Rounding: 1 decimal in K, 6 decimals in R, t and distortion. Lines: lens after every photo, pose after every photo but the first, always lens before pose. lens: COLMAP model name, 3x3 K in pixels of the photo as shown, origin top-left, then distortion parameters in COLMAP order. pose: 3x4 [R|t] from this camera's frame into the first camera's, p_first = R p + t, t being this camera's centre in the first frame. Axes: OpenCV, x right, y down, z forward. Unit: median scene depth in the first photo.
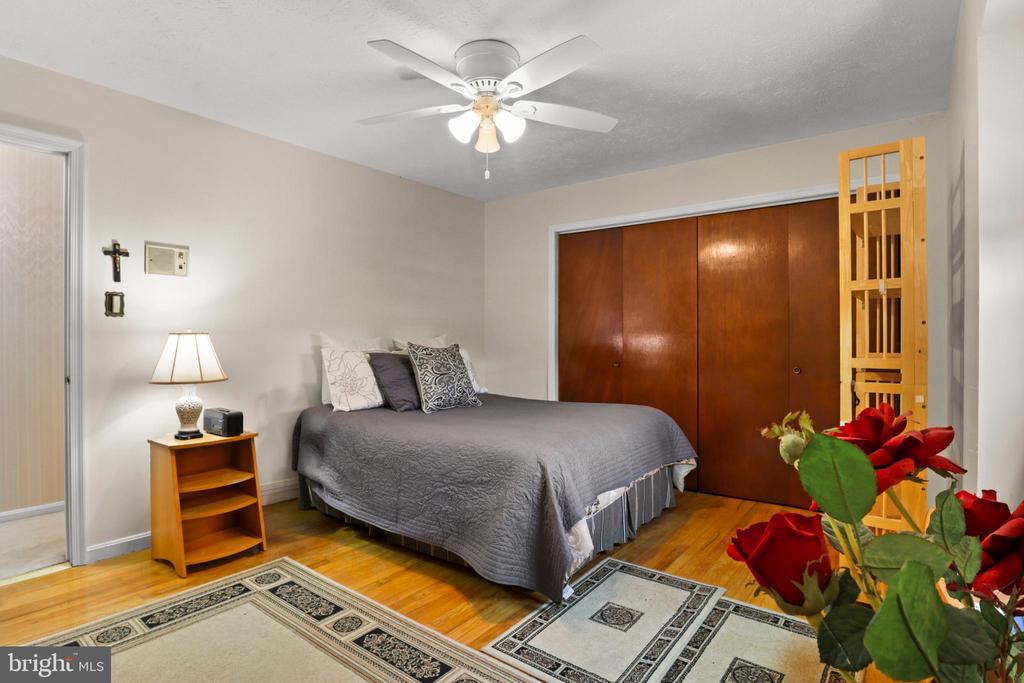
lens RADIAL K [[519.6, 0, 509.1], [0, 519.6, 342.4], [0, 0, 1]] dist [-0.021840, 0.000134]
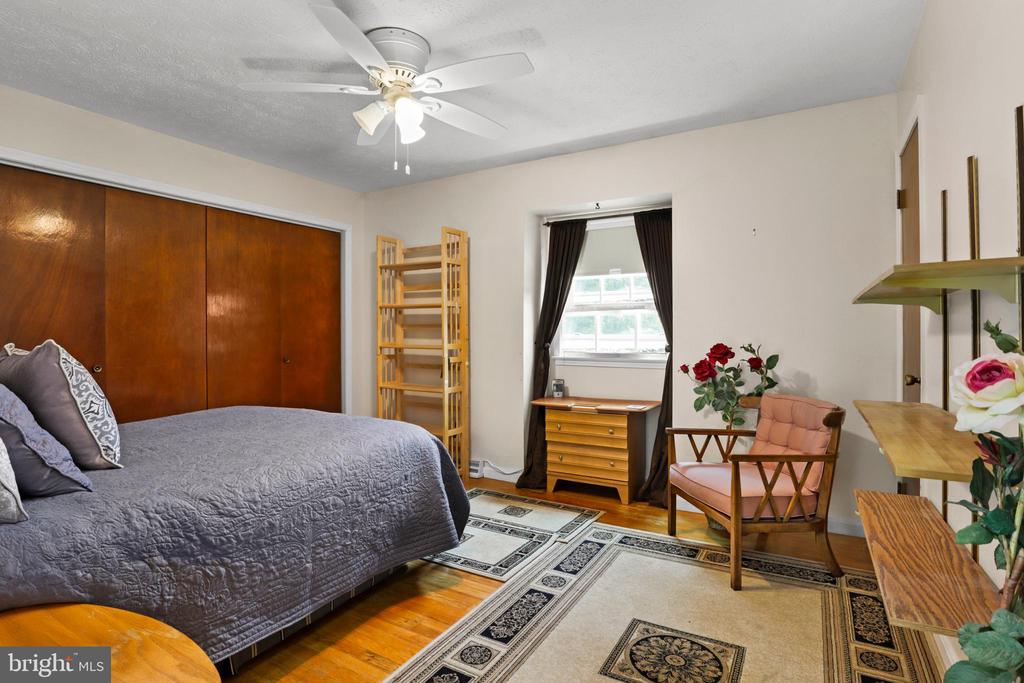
lens RADIAL K [[519.6, 0, 509.9], [0, 519.6, 336.6], [0, 0, 1]] dist [-0.021840, 0.000134]
pose [[-0.136161, -0.001266, 0.990686, -1.181564], [-0.000823, 0.999999, 0.001165, -0.009378], [-0.990686, -0.000657, -0.136162, 1.036879]]
